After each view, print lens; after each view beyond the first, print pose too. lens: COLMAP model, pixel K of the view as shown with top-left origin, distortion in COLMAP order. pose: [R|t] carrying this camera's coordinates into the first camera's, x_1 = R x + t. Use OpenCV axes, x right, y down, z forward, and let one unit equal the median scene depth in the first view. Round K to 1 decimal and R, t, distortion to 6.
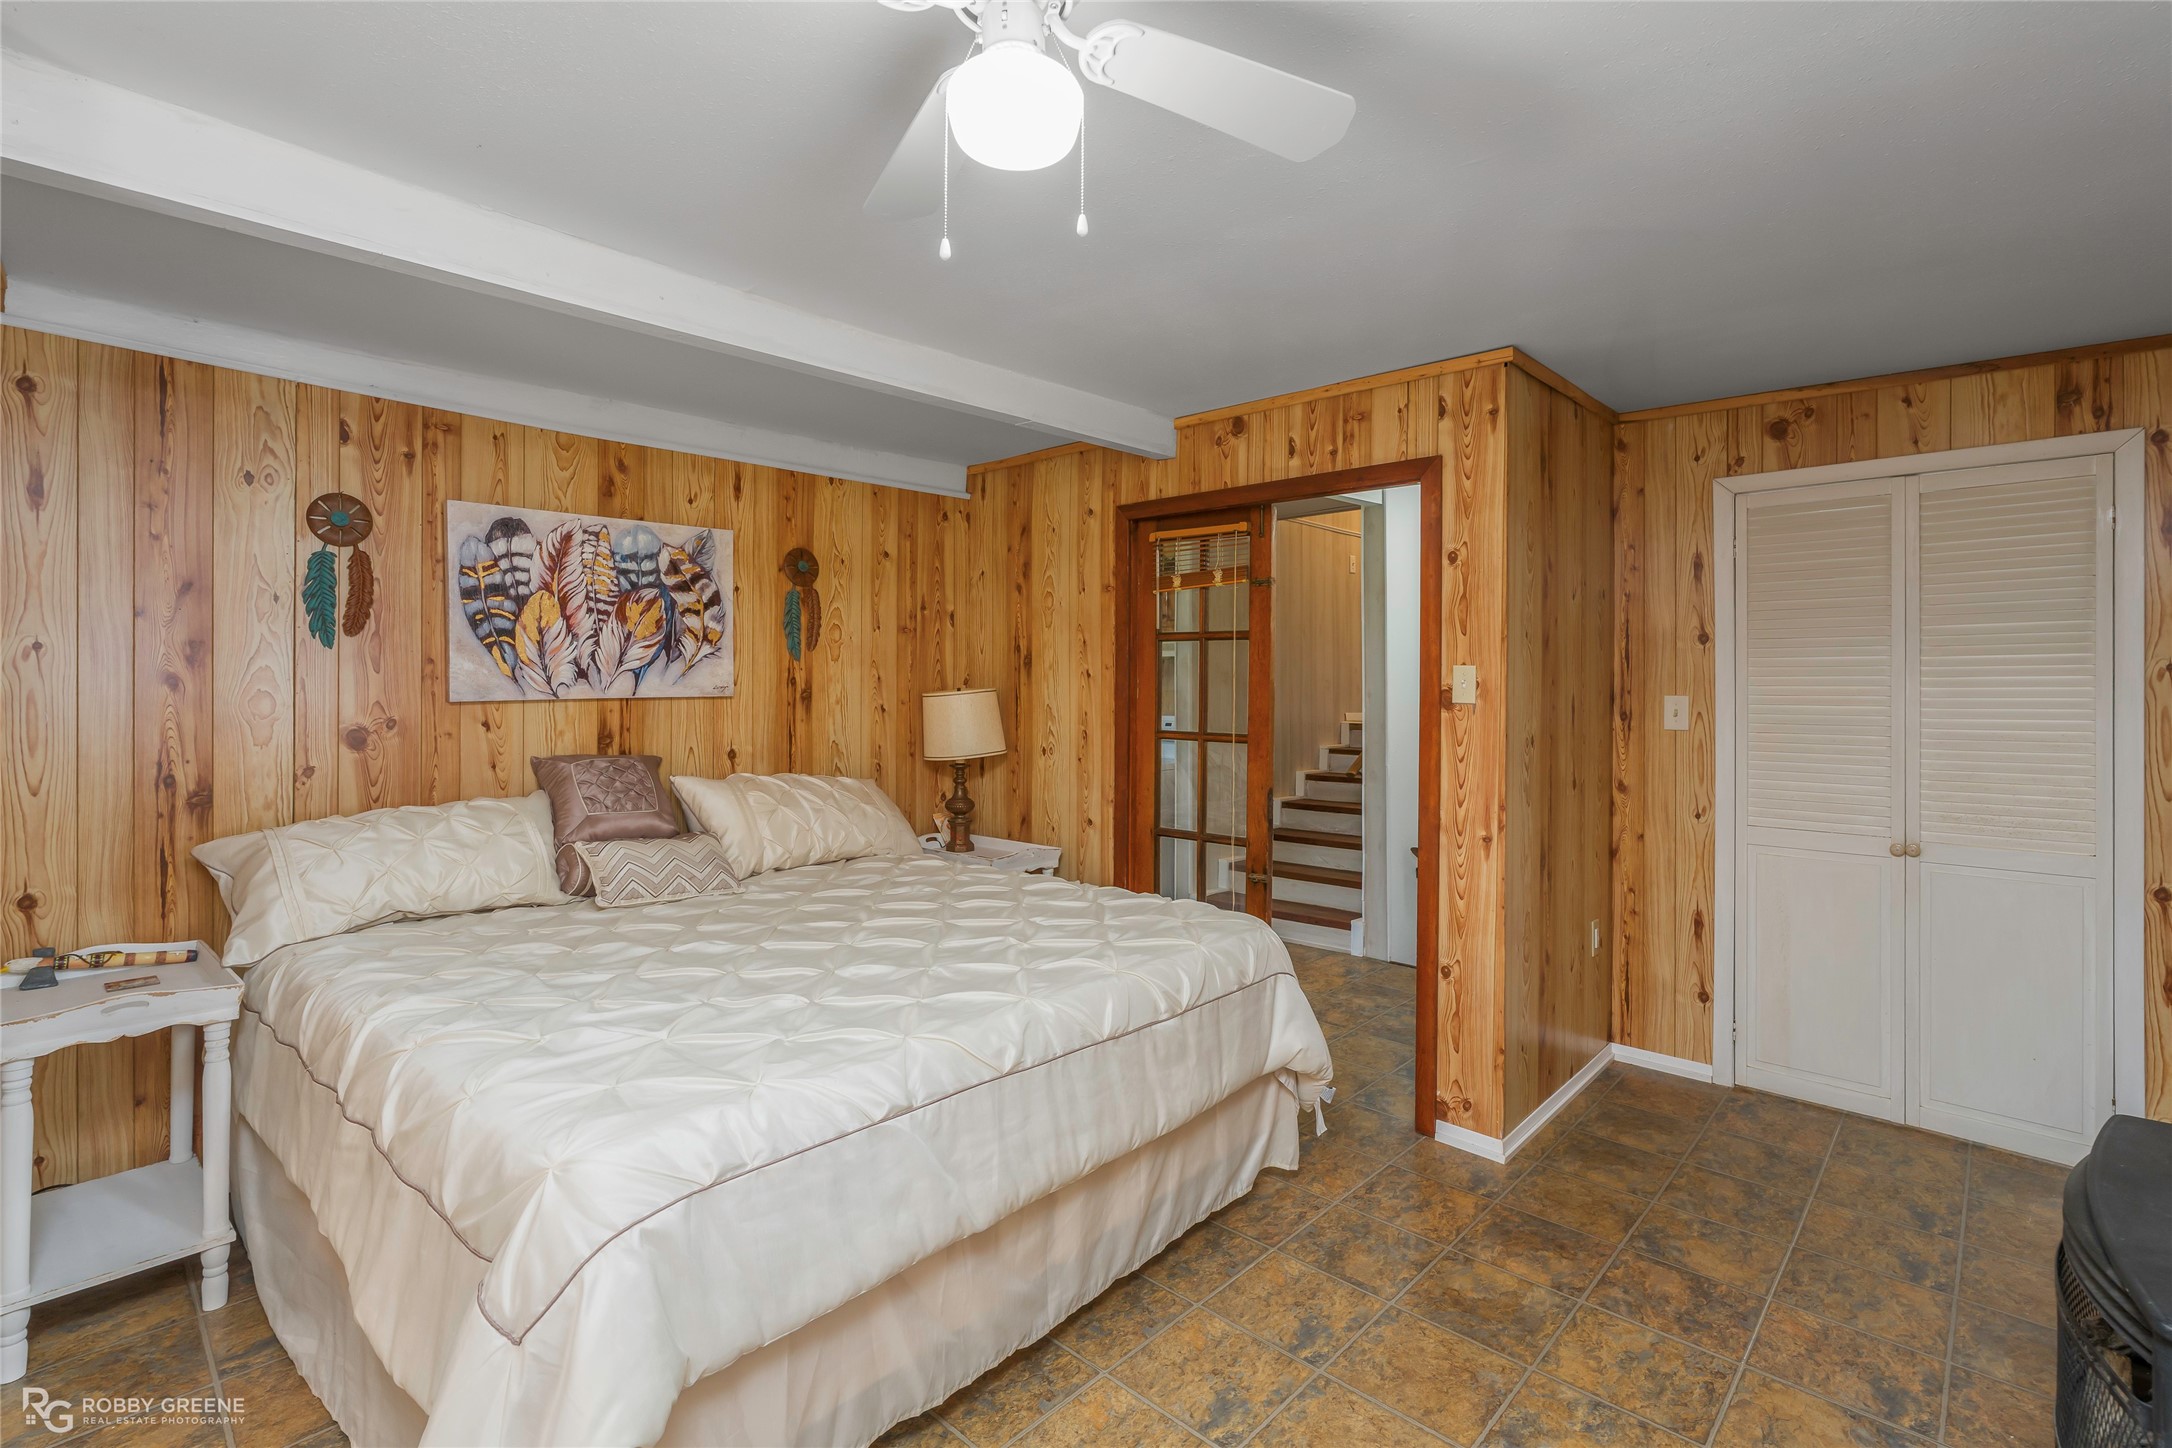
lens RADIAL K [[982.7, 0, 1087.1], [0, 982.7, 683.4], [0, 0, 1]] dist [-0.008492, 0.003276]
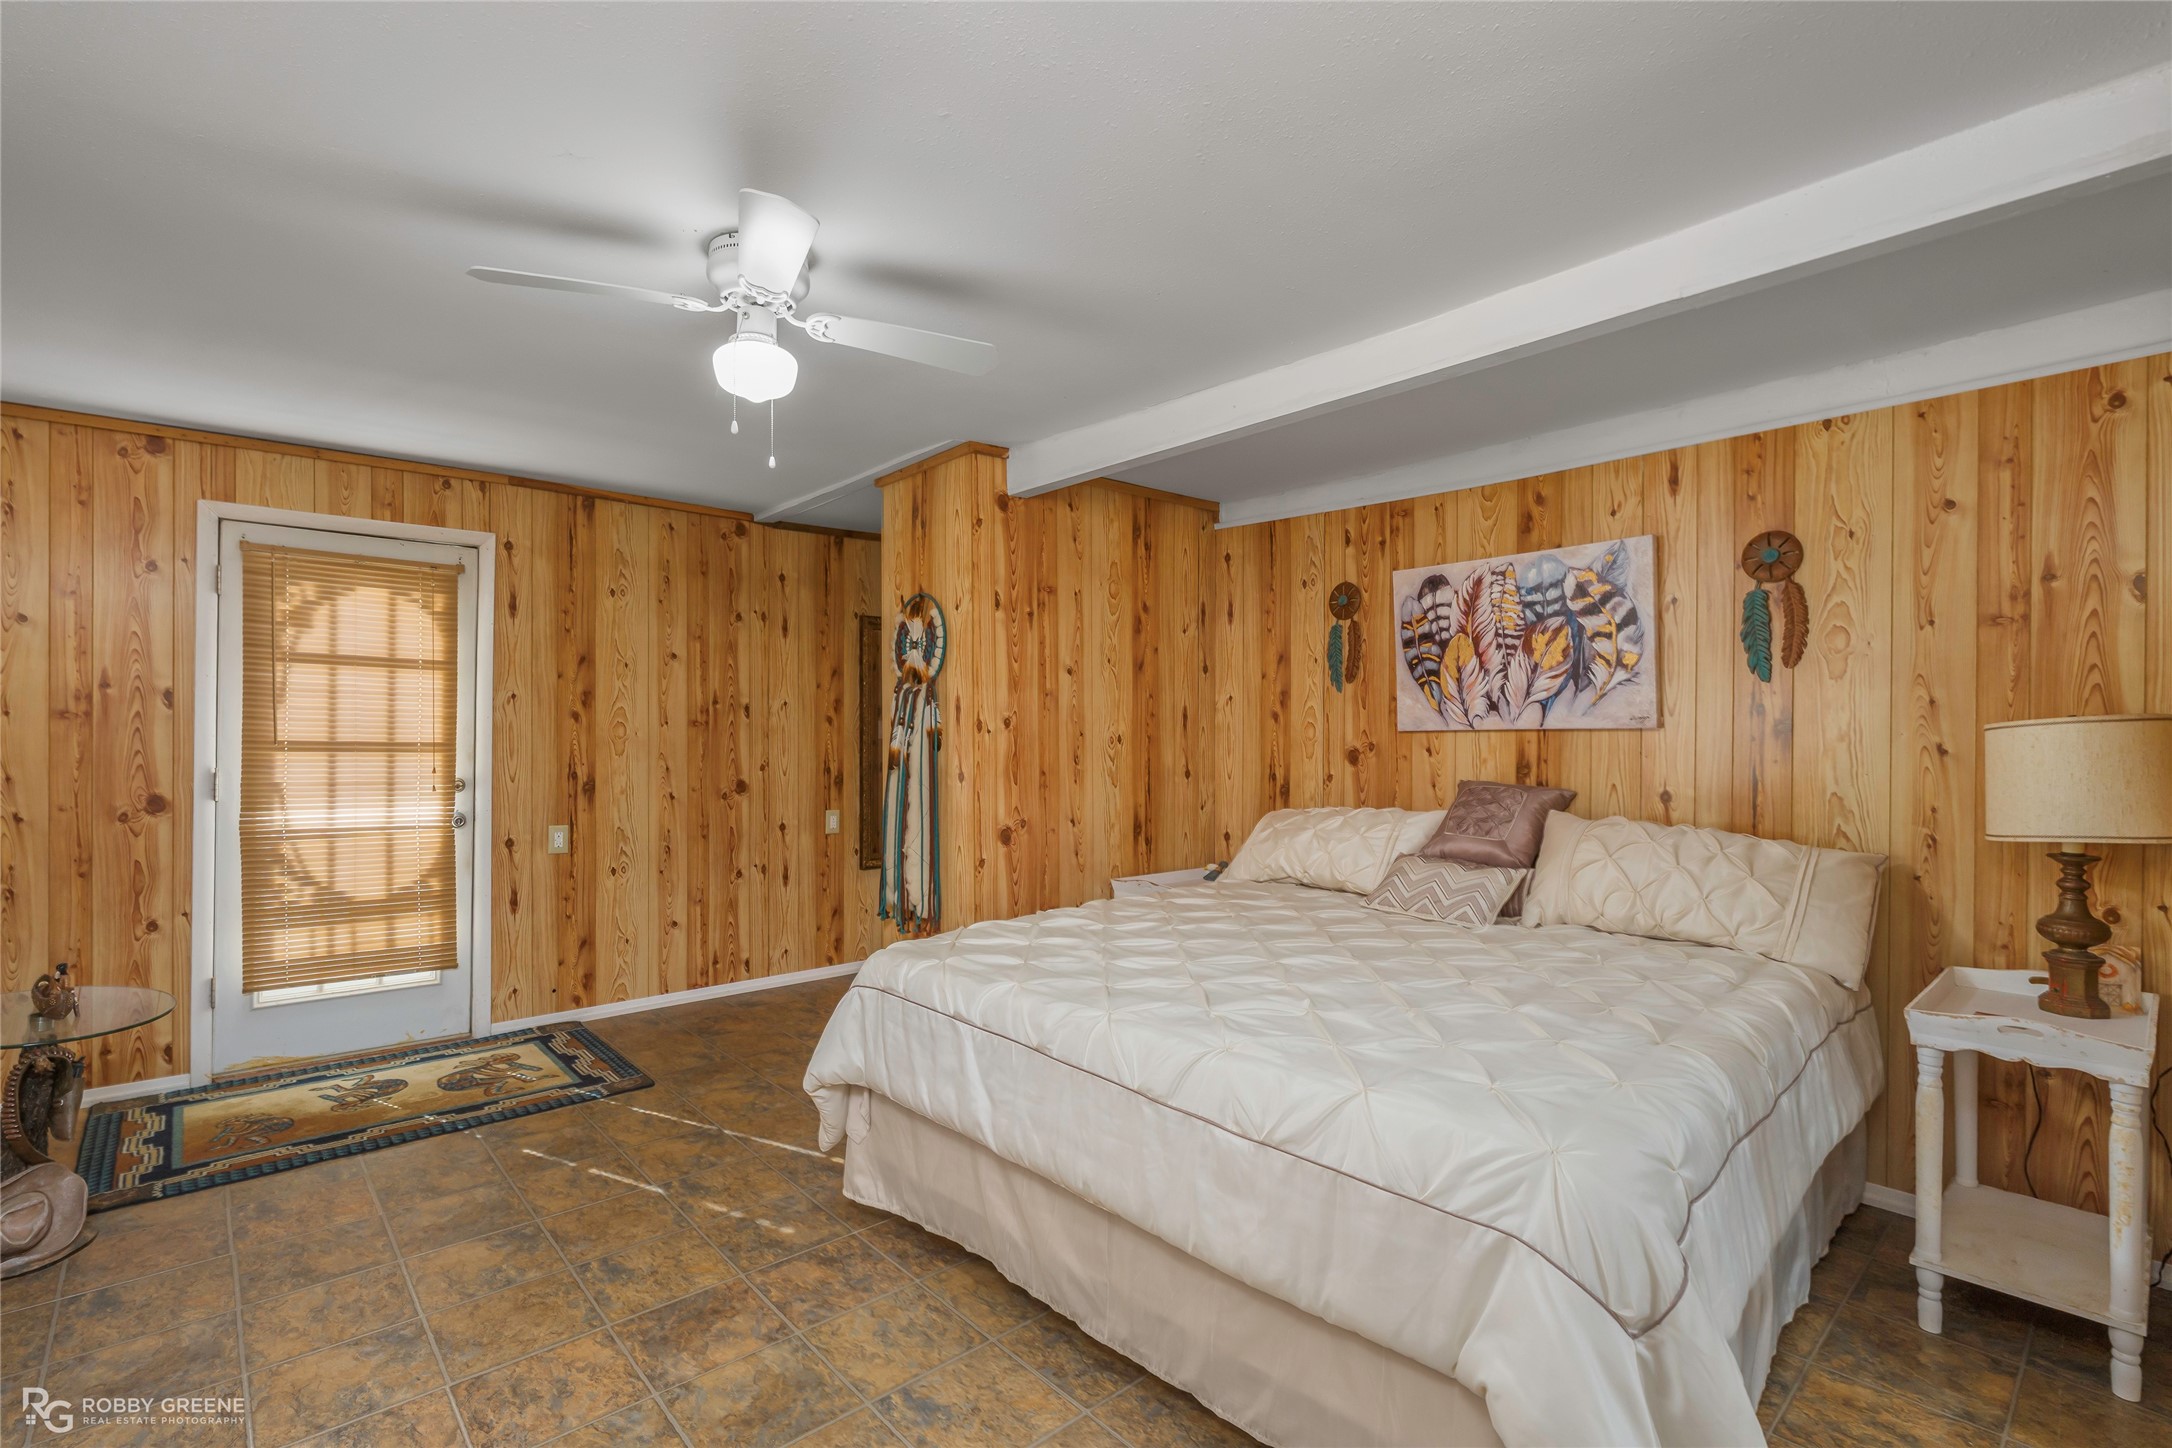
lens RADIAL K [[982.7, 0, 1076.9], [0, 982.7, 727.5], [0, 0, 1]] dist [-0.008492, 0.003276]
pose [[-0.075633, 0.004388, -0.997126, 0.573801], [0.008077, 0.999960, 0.003788, 0.005560], [0.997103, -0.007767, -0.075666, 0.611216]]
